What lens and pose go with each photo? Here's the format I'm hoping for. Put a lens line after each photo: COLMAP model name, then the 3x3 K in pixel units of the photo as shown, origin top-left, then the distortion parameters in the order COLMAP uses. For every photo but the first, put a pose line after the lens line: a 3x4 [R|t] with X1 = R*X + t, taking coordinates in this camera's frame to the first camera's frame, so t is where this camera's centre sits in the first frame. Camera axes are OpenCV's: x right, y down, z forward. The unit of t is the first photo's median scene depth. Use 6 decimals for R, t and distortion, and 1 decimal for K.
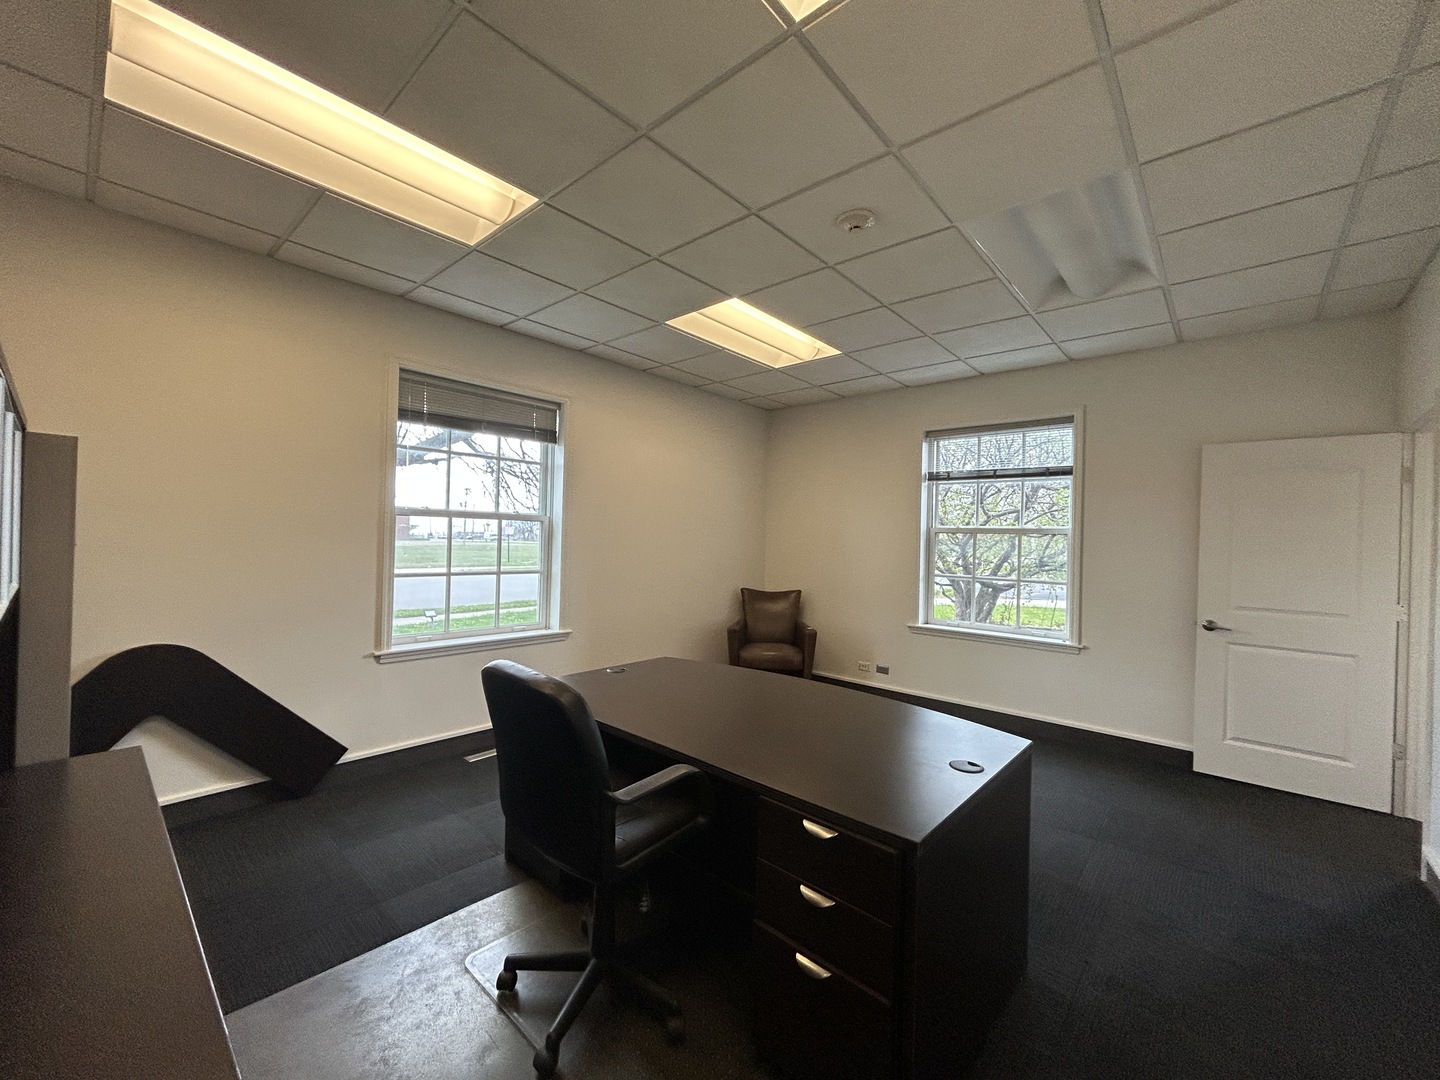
lens RADIAL K [[578.2, 0, 709.9], [0, 578.2, 534.2], [0, 0, 1]] dist [0.005831, -0.000529]
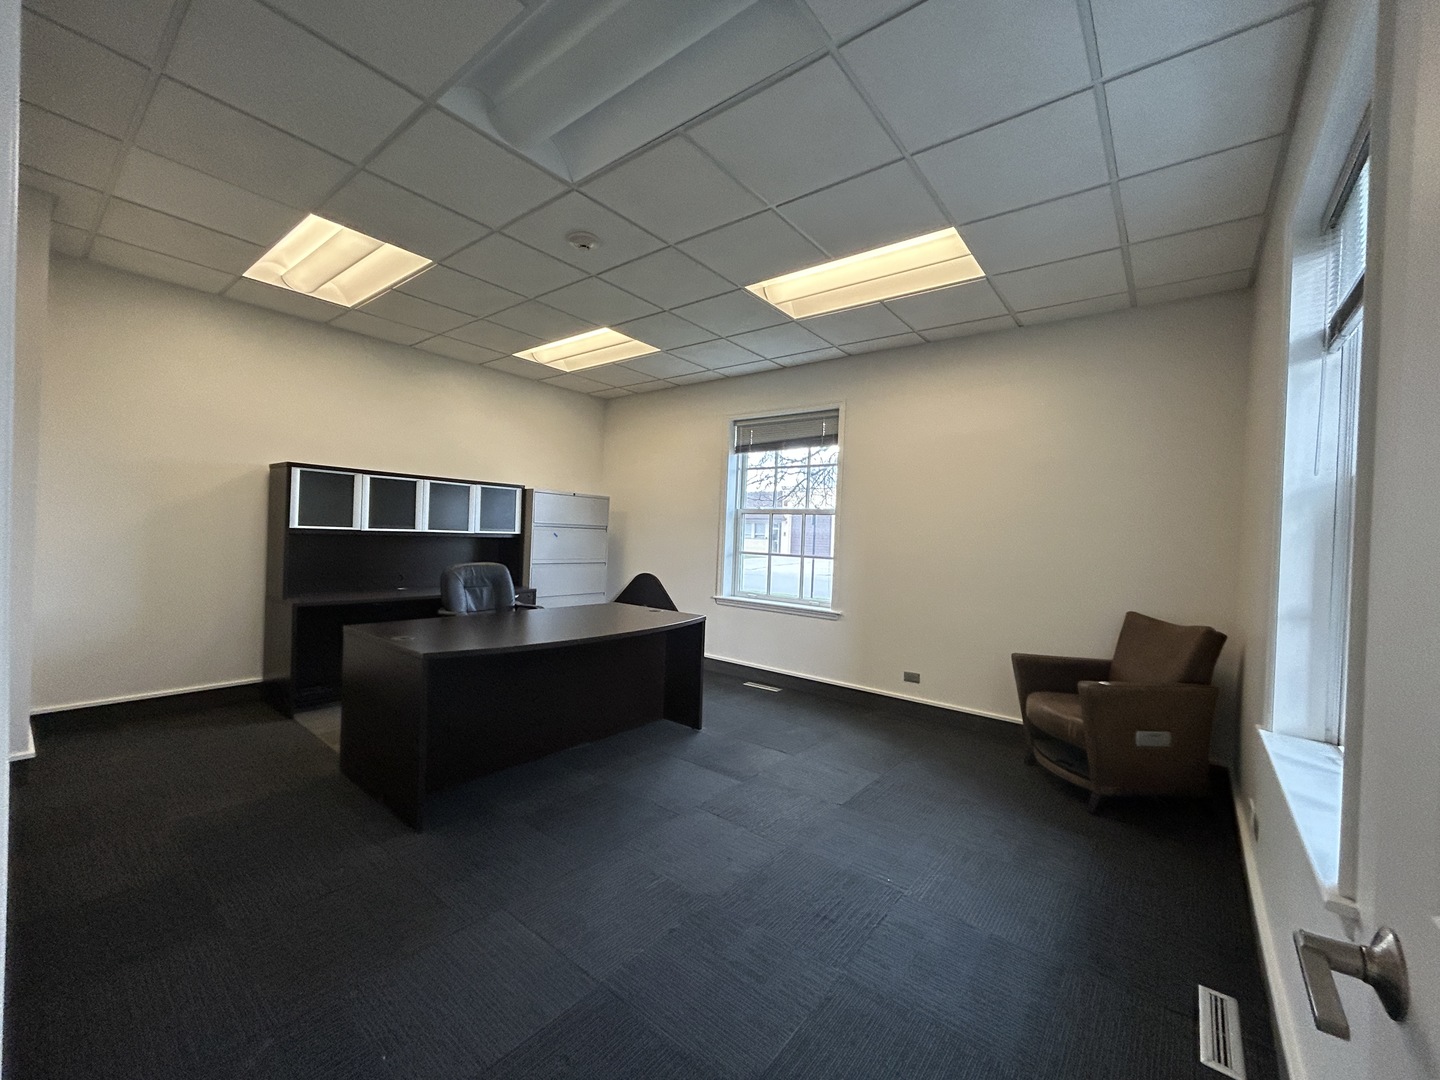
lens RADIAL K [[578.2, 0, 713.7], [0, 578.2, 545.7], [0, 0, 1]] dist [0.005831, -0.000529]
pose [[0.065829, -0.003060, -0.997826, 0.957543], [-0.029545, 0.999551, -0.005014, 0.059214], [0.997393, 0.029811, 0.065709, 0.781833]]
